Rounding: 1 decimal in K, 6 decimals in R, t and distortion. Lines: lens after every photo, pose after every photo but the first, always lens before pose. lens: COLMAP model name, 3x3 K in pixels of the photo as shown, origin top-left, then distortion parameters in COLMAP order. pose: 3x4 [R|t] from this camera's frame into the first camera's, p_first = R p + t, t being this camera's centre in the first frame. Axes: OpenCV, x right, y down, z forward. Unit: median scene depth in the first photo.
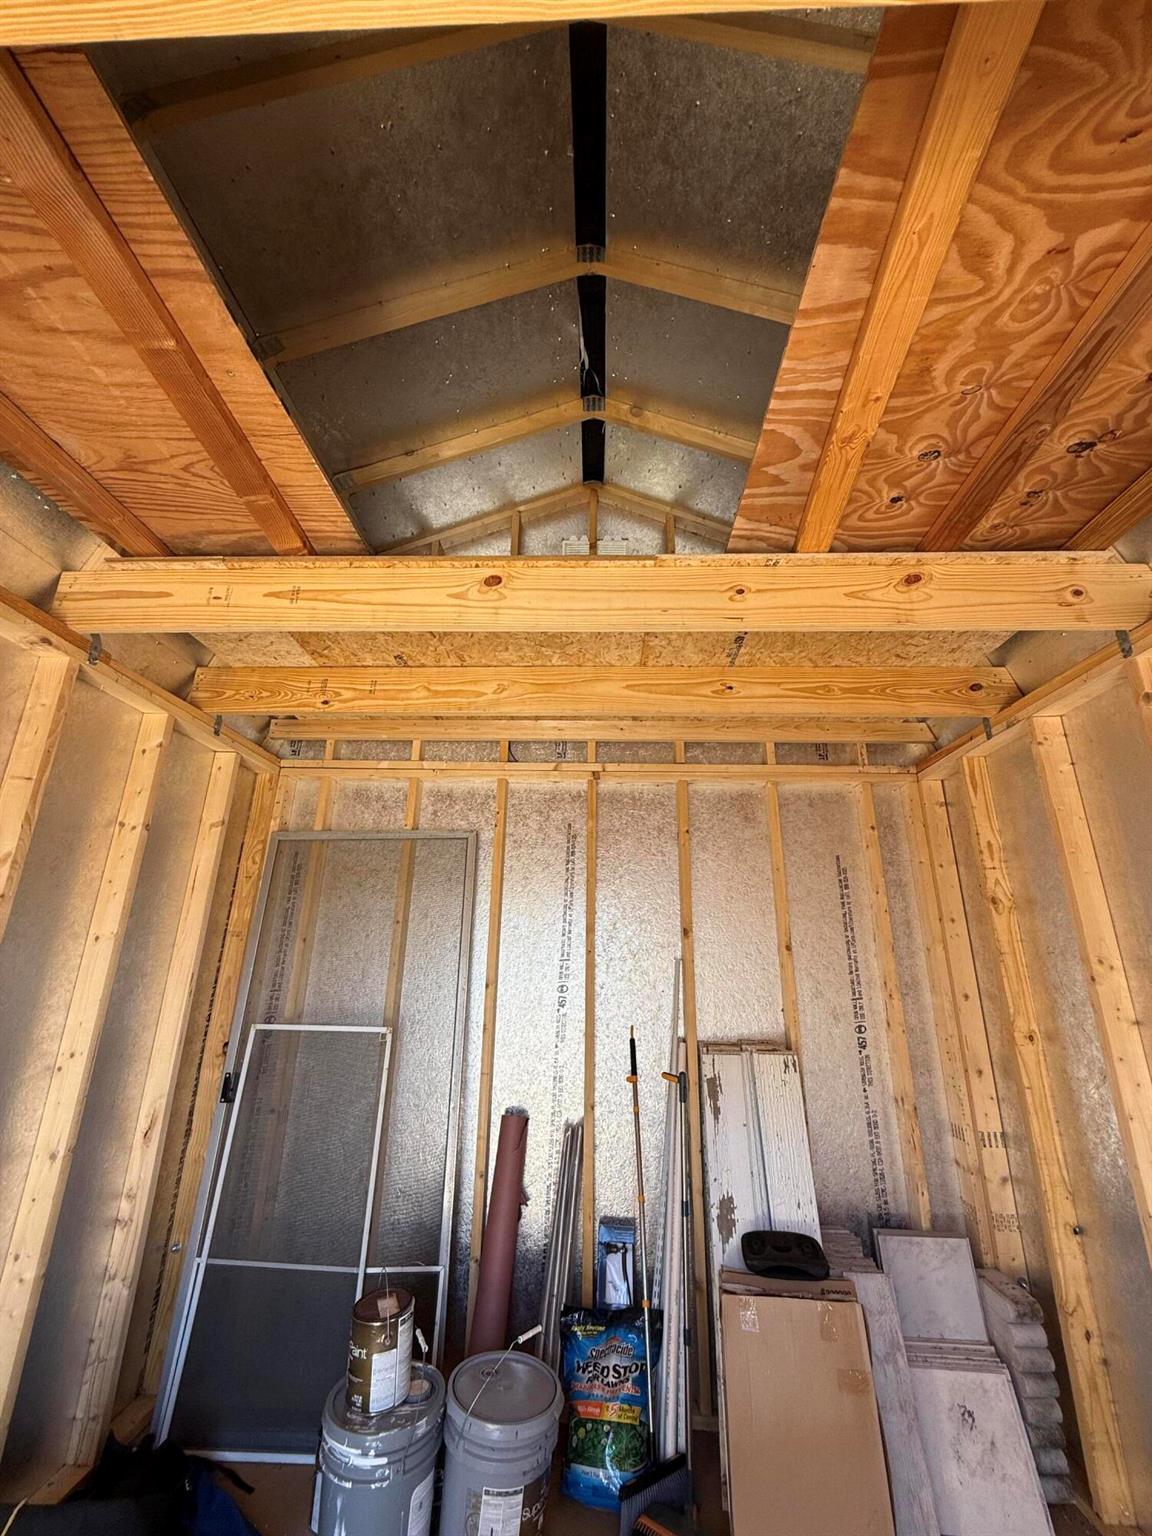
lens RADIAL K [[614.4, 0, 577.0], [0, 614.4, 761.6], [0, 0, 1]] dist [-0.000772, -0.000020]
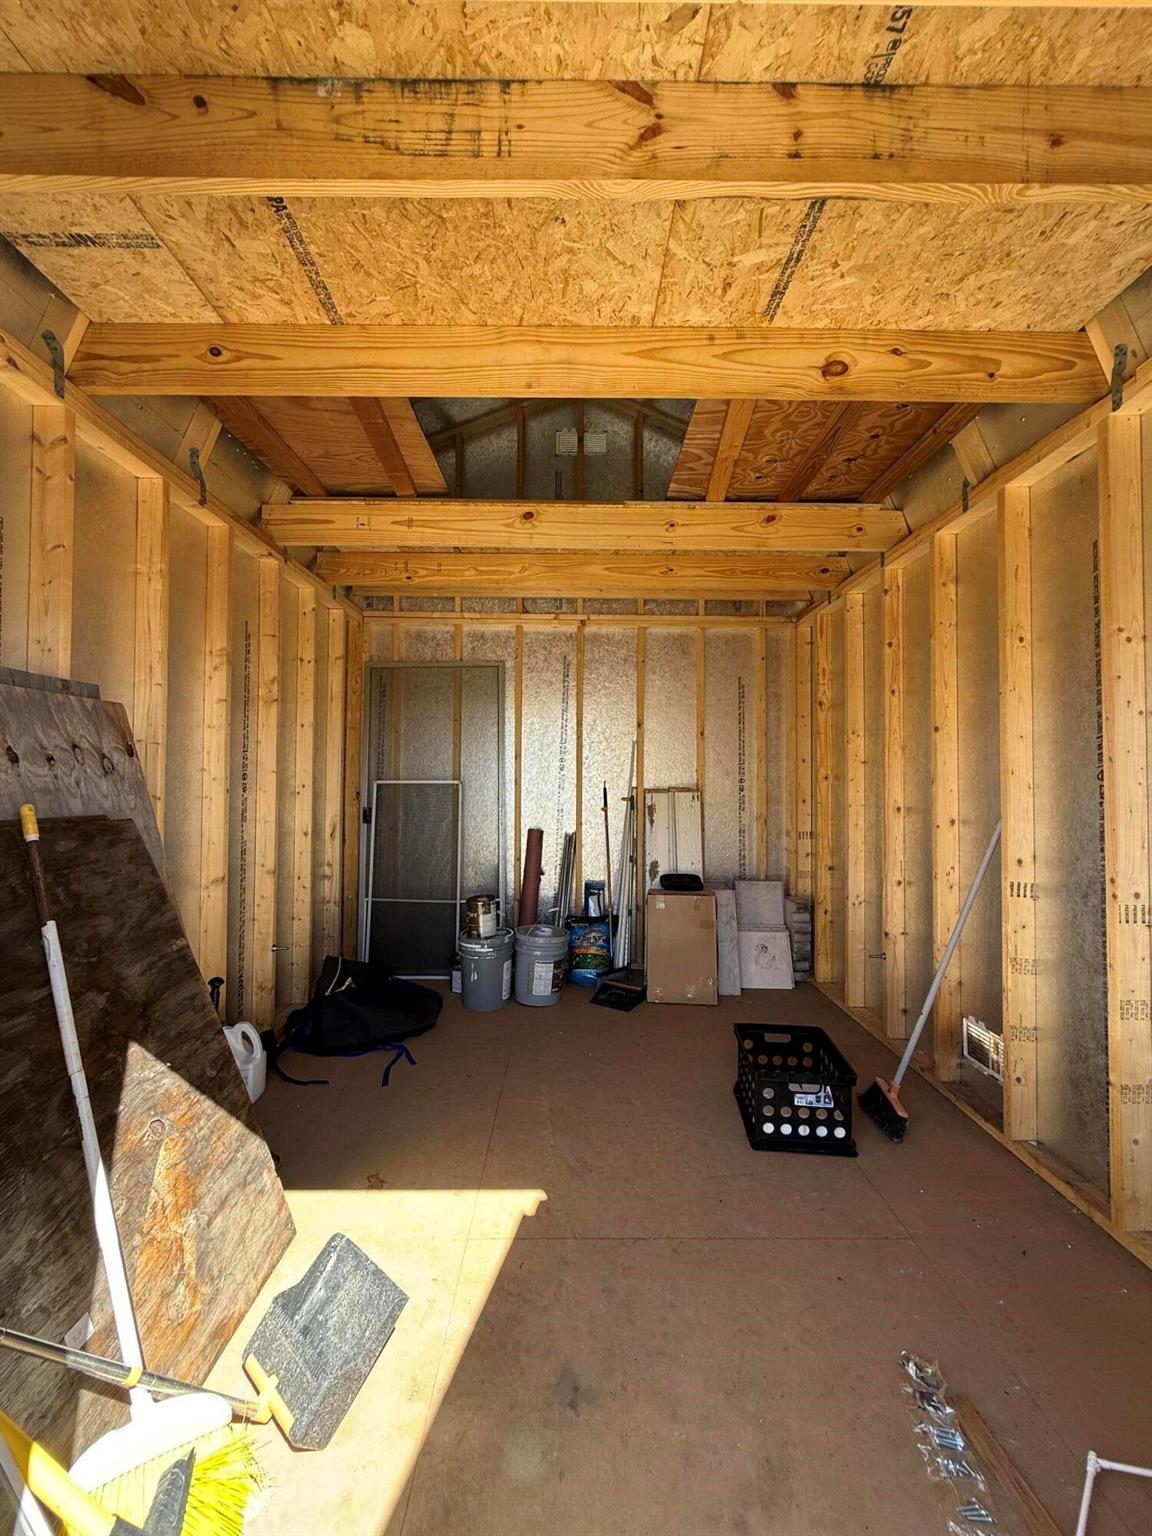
lens RADIAL K [[614.4, 0, 574.5], [0, 614.4, 766.2], [0, 0, 1]] dist [-0.000772, -0.000020]
pose [[0.999196, -0.008913, 0.039086, -0.061905], [-0.002879, 0.956500, 0.291719, -0.096696], [-0.039986, -0.291597, 0.955705, -0.622449]]
